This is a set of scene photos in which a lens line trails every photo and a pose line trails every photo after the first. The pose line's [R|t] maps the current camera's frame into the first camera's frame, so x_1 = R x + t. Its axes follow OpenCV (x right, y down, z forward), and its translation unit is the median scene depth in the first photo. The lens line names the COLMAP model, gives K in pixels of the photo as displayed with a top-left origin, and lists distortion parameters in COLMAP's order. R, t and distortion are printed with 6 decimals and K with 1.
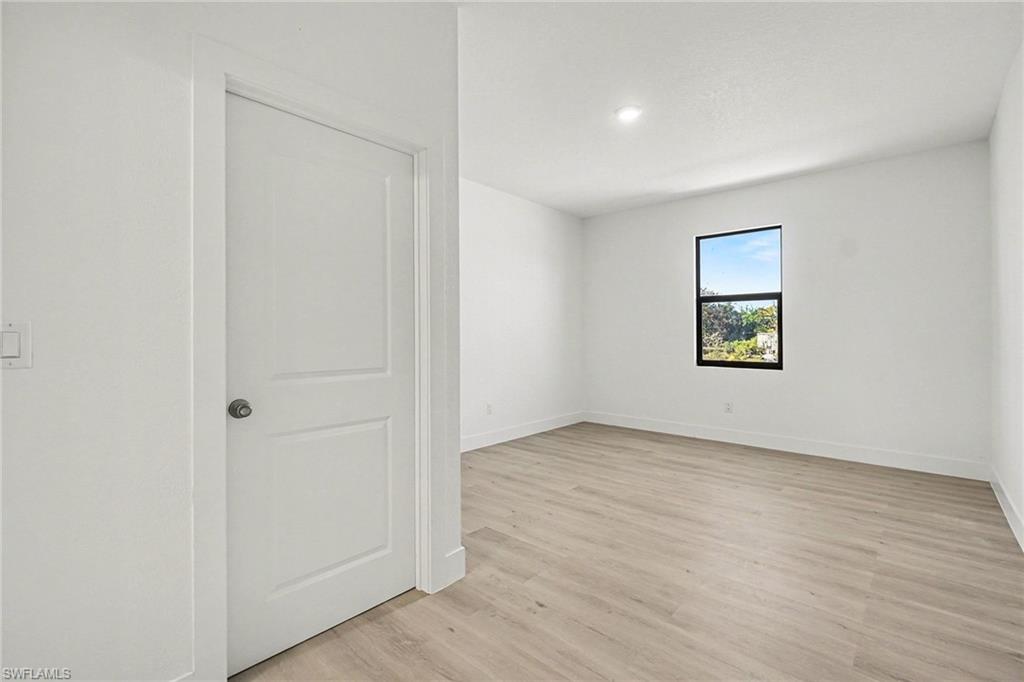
lens RADIAL K [[459.6, 0, 510.9], [0, 459.6, 334.9], [0, 0, 1]] dist [-0.017513, -0.000242]
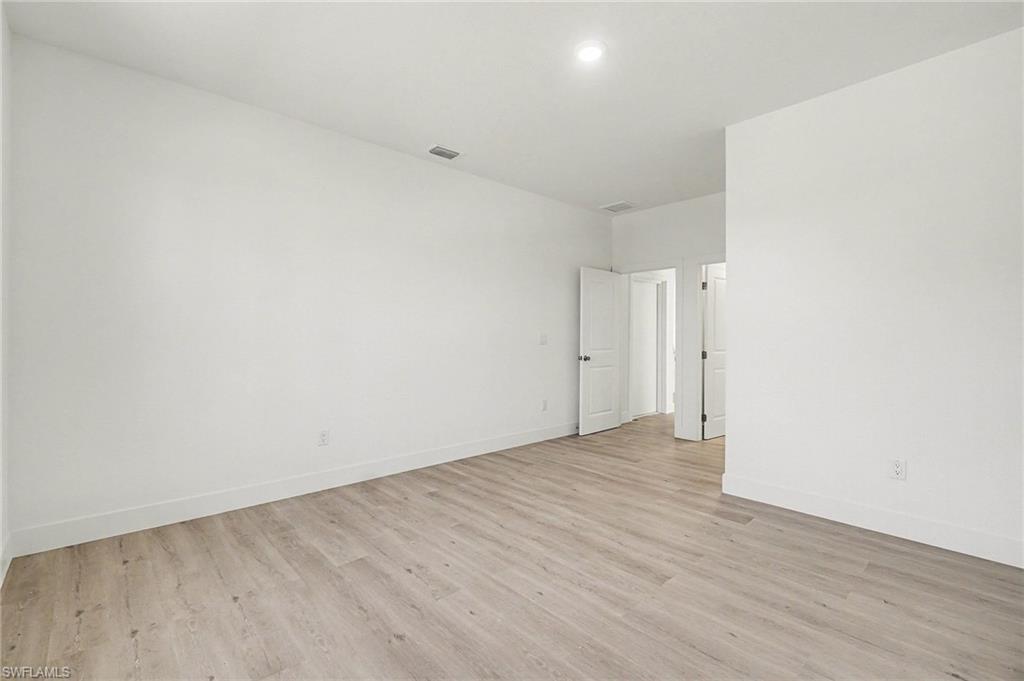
lens RADIAL K [[459.6, 0, 511.4], [0, 459.6, 336.4], [0, 0, 1]] dist [-0.017513, -0.000242]
pose [[-0.995580, -0.002828, 0.093875, 0.335673], [-0.002273, 0.999979, 0.006014, -0.004194], [-0.093890, 0.005774, -0.995566, 1.871201]]
